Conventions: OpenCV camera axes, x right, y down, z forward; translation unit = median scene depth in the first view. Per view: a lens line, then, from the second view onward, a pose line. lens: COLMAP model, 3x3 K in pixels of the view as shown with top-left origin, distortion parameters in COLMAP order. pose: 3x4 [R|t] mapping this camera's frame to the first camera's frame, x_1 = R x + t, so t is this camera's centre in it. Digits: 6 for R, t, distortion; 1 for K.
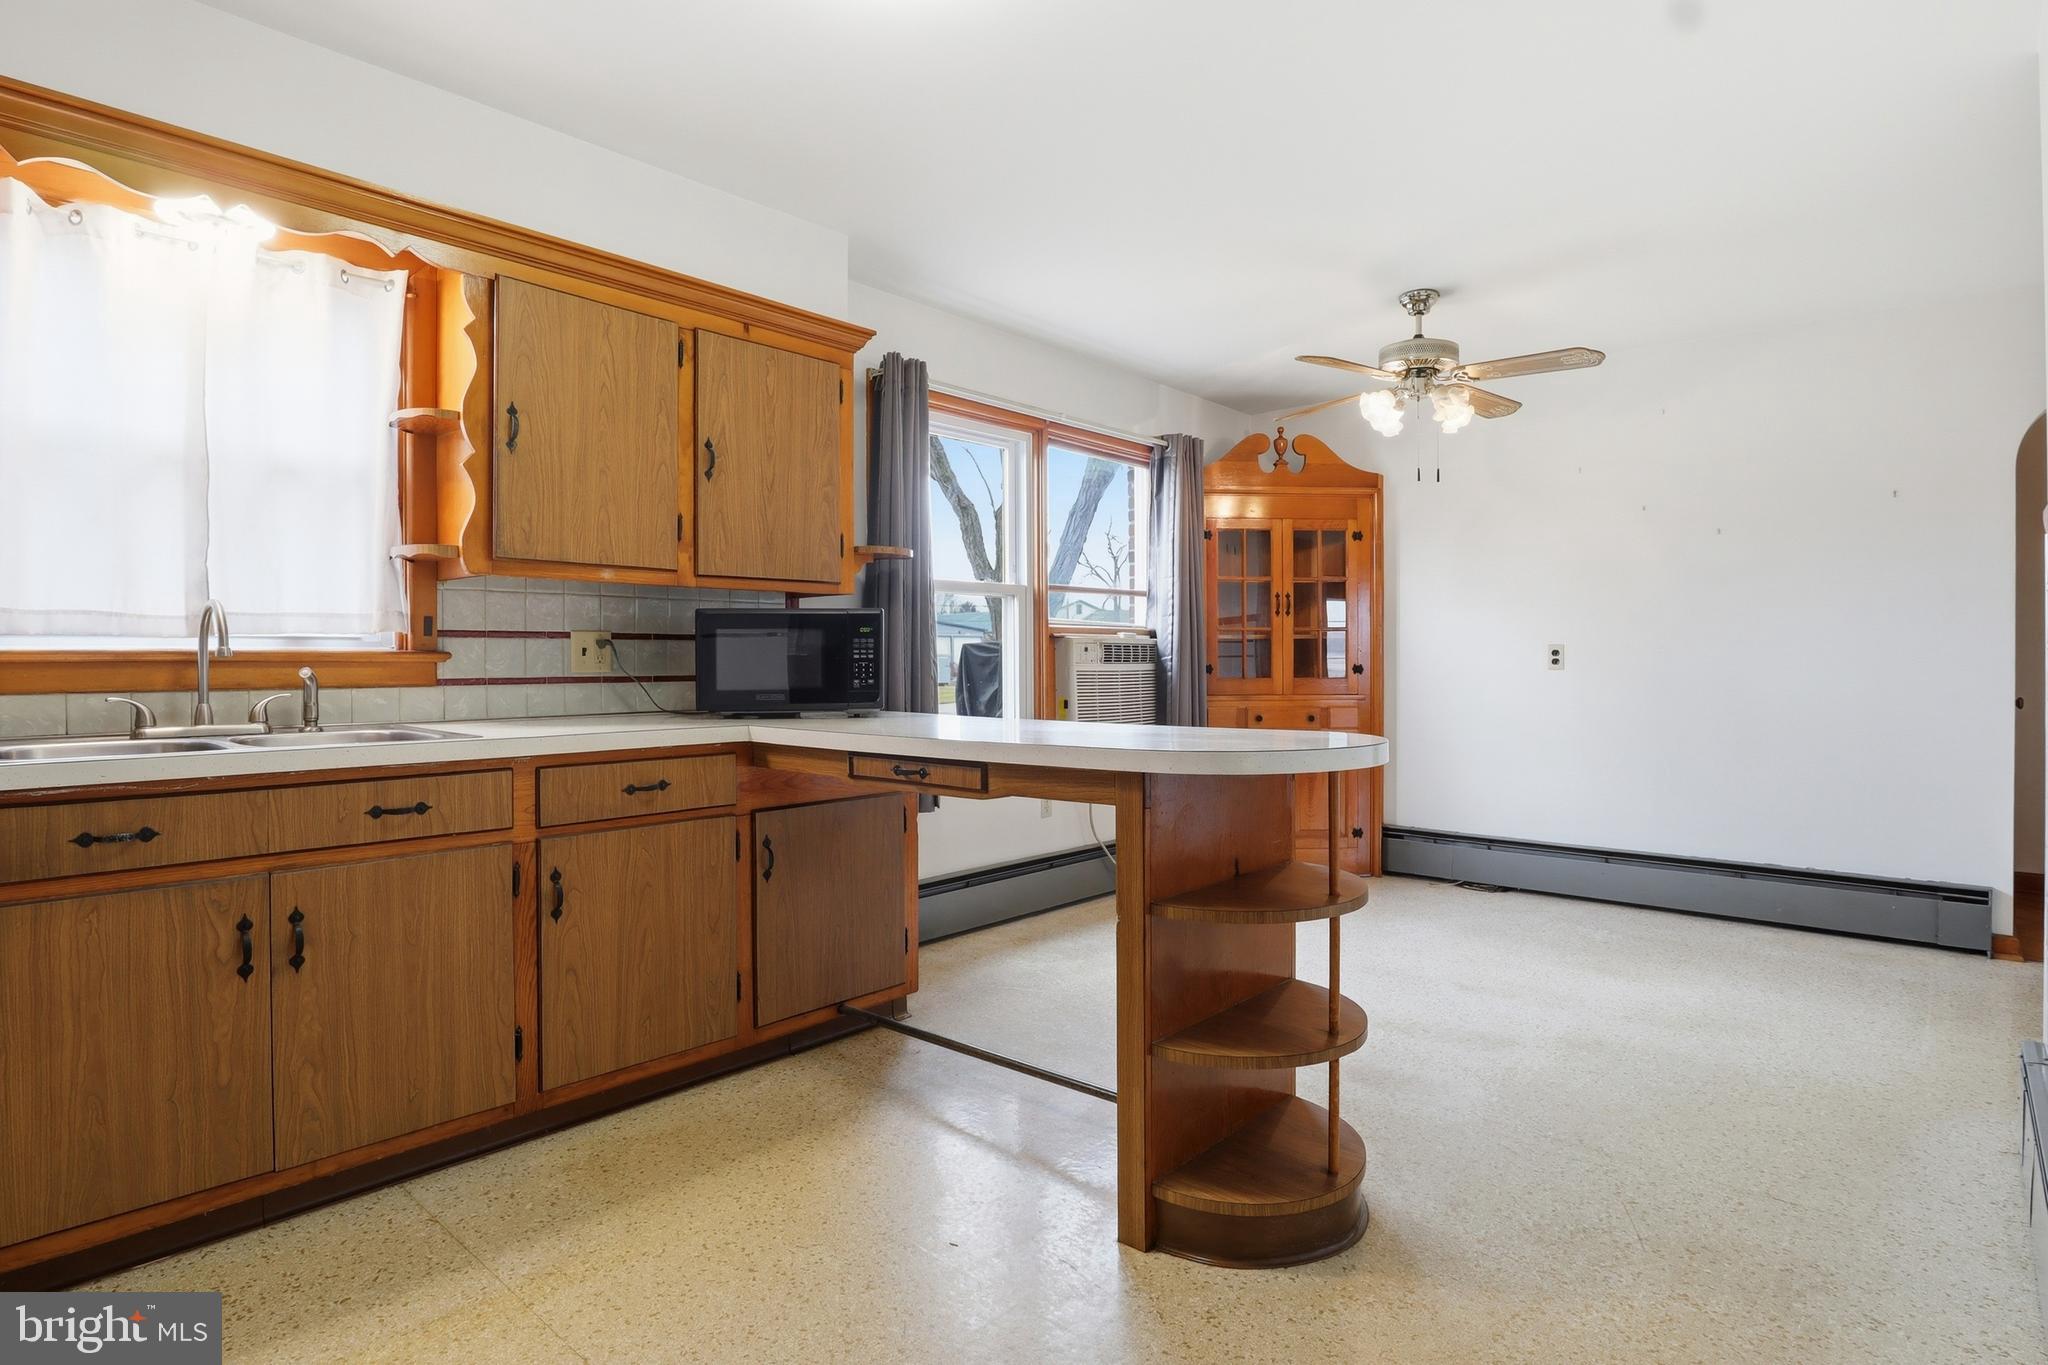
lens RADIAL K [[1073.8, 0, 1012.6], [0, 1073.8, 665.8], [0, 0, 1]] dist [-0.050571, 0.018685]
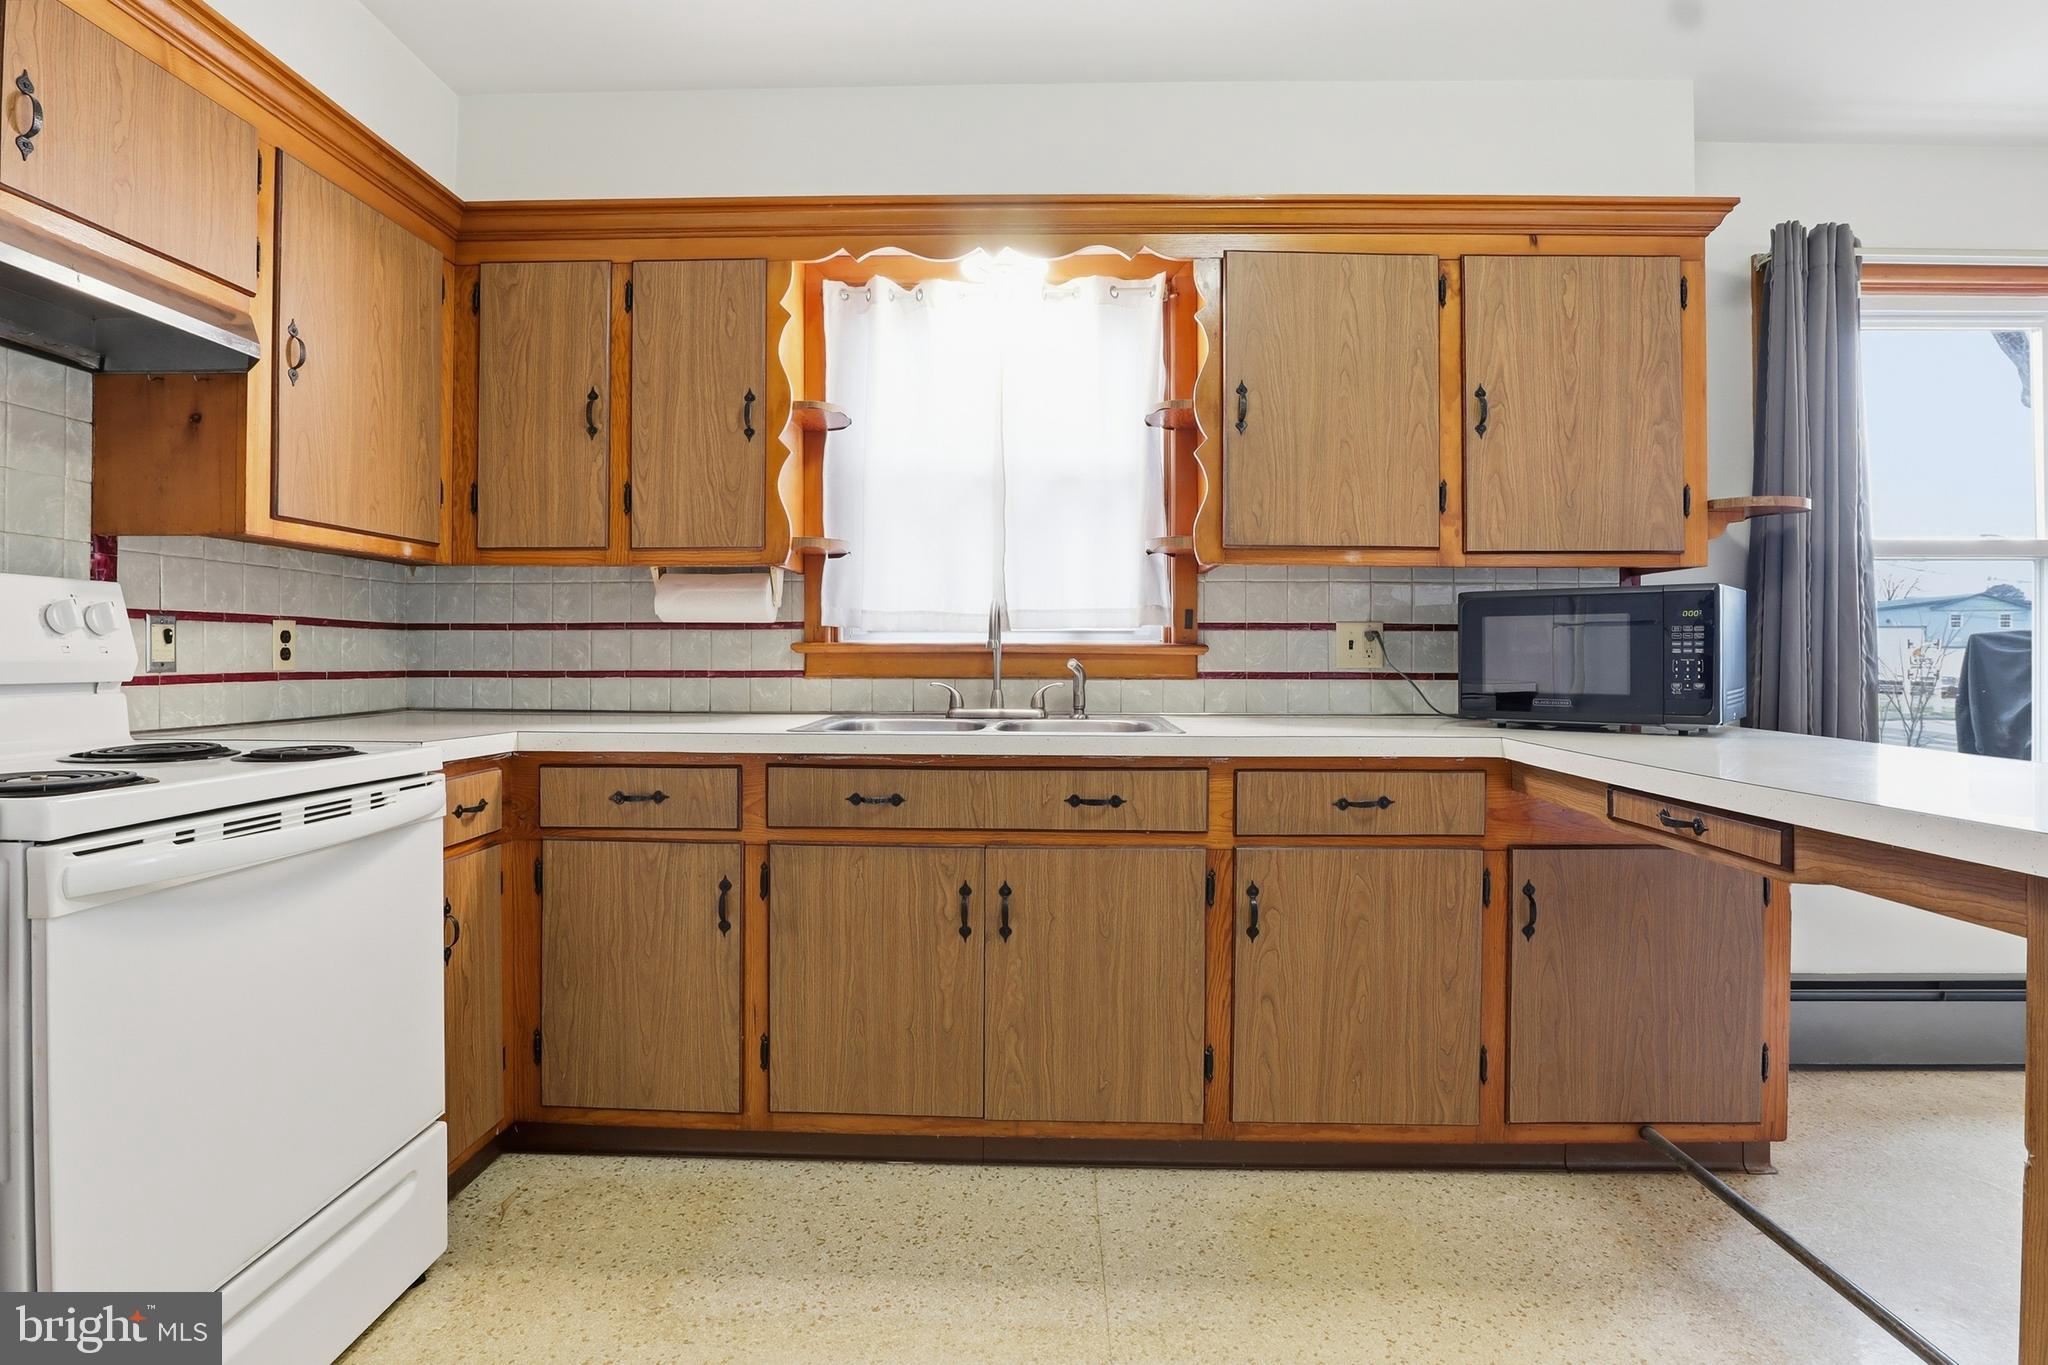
lens RADIAL K [[1072.4, 0, 1013.3], [0, 1072.4, 652.1], [0, 0, 1]] dist [-0.047668, 0.019159]
pose [[0.645900, 0.003633, -0.763413, 0.127269], [-0.009781, 0.999946, -0.003517, -0.001136], [0.763359, 0.009739, 0.645901, 0.235649]]
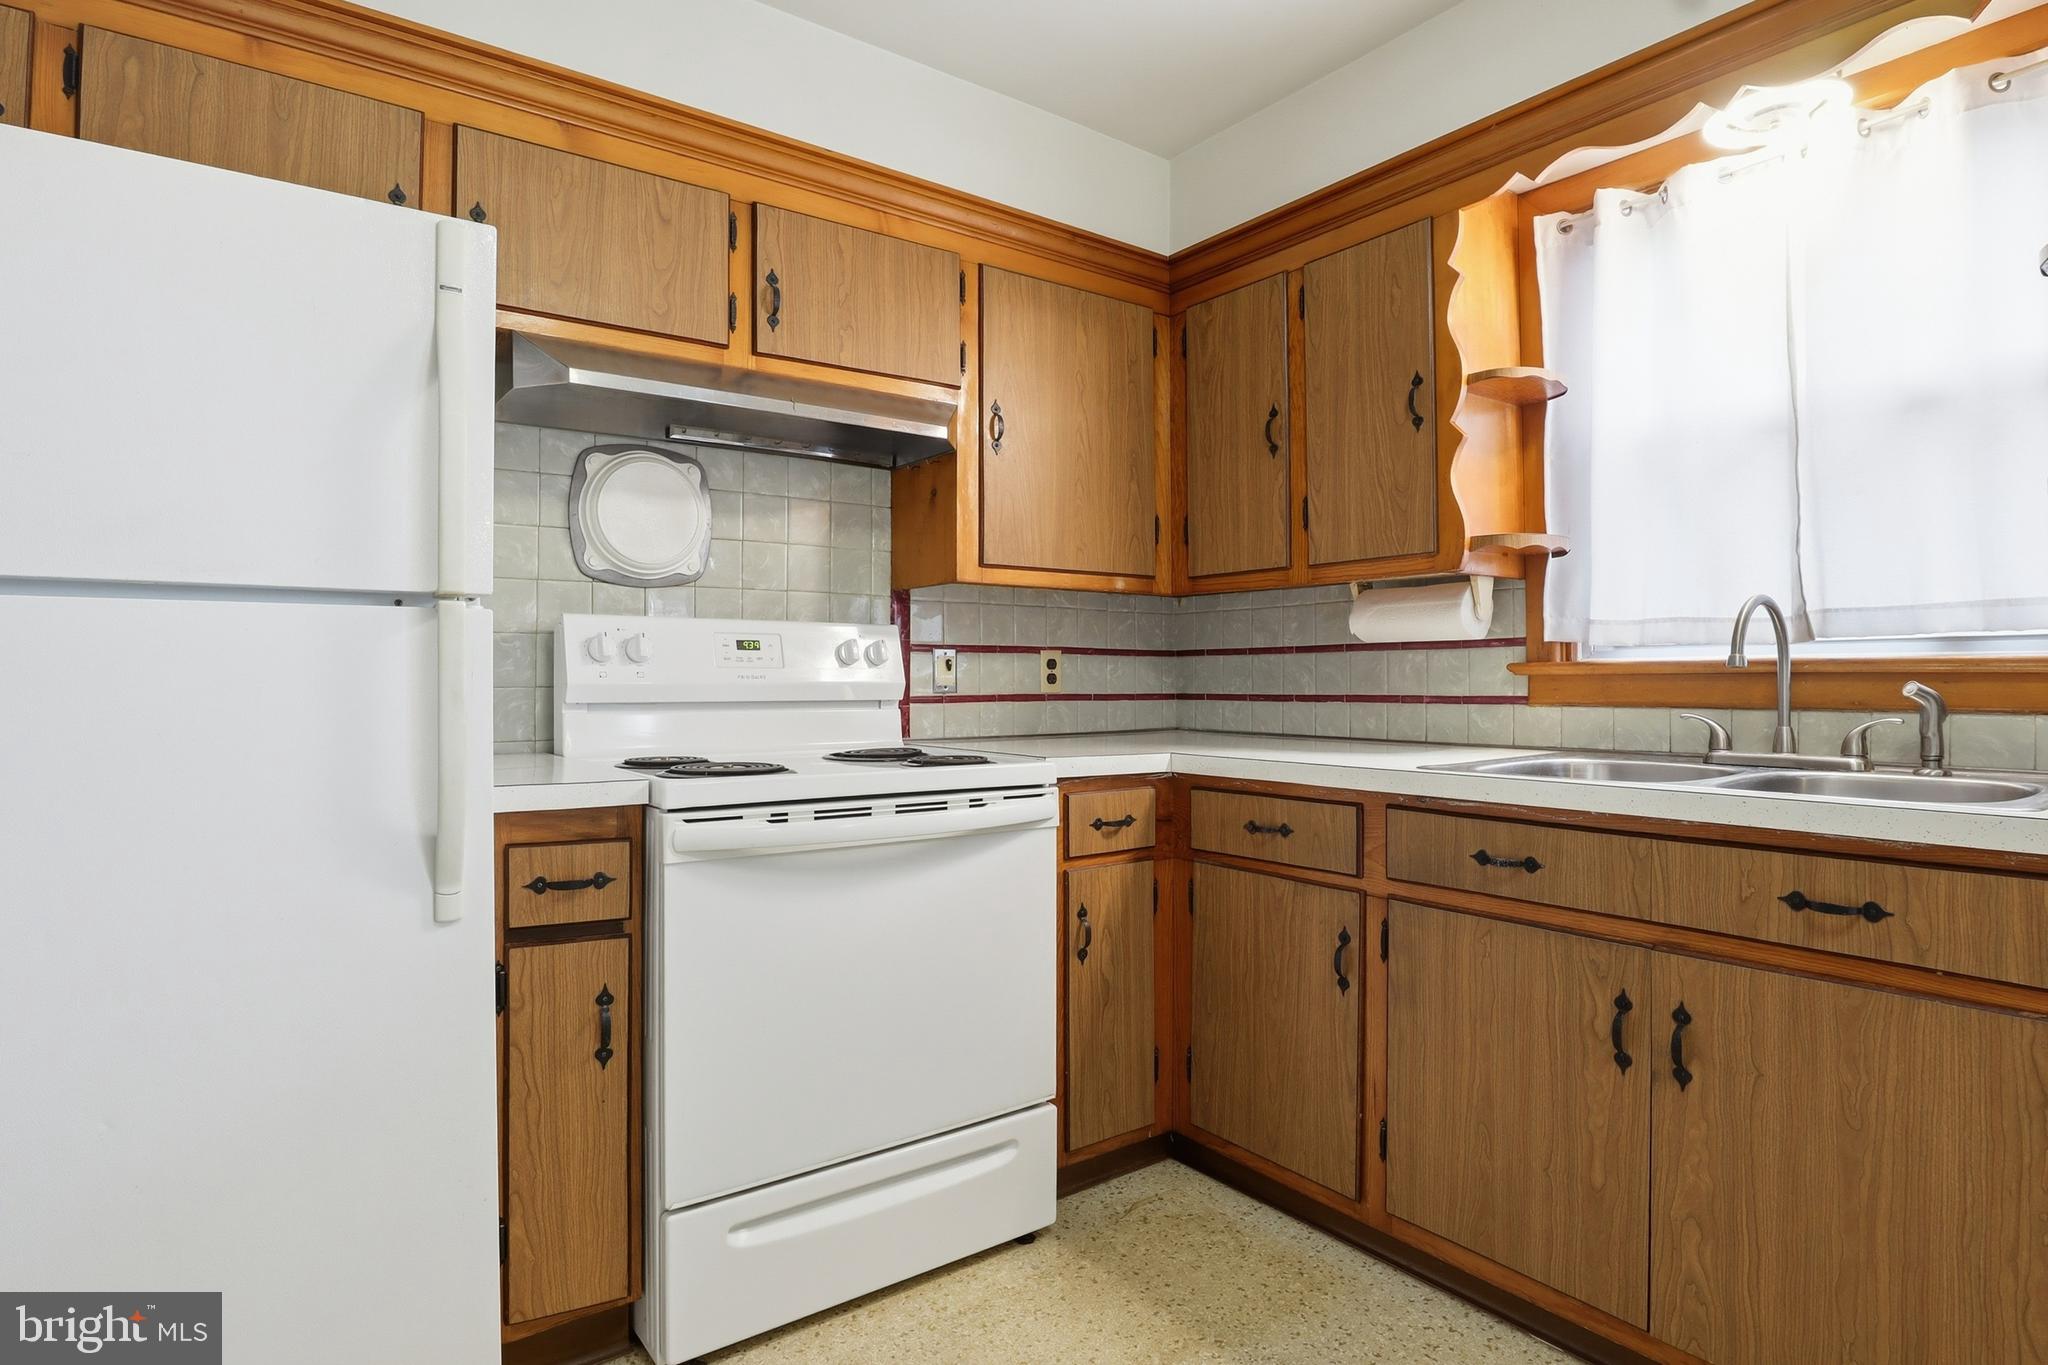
lens RADIAL K [[1073.8, 0, 1012.6], [0, 1073.8, 665.8], [0, 0, 1]] dist [-0.050571, 0.018685]
pose [[-0.201433, -0.008499, -0.979465, 0.115697], [-0.003774, 0.999962, -0.007900, -0.001018], [0.979495, 0.002106, -0.201457, 0.545978]]
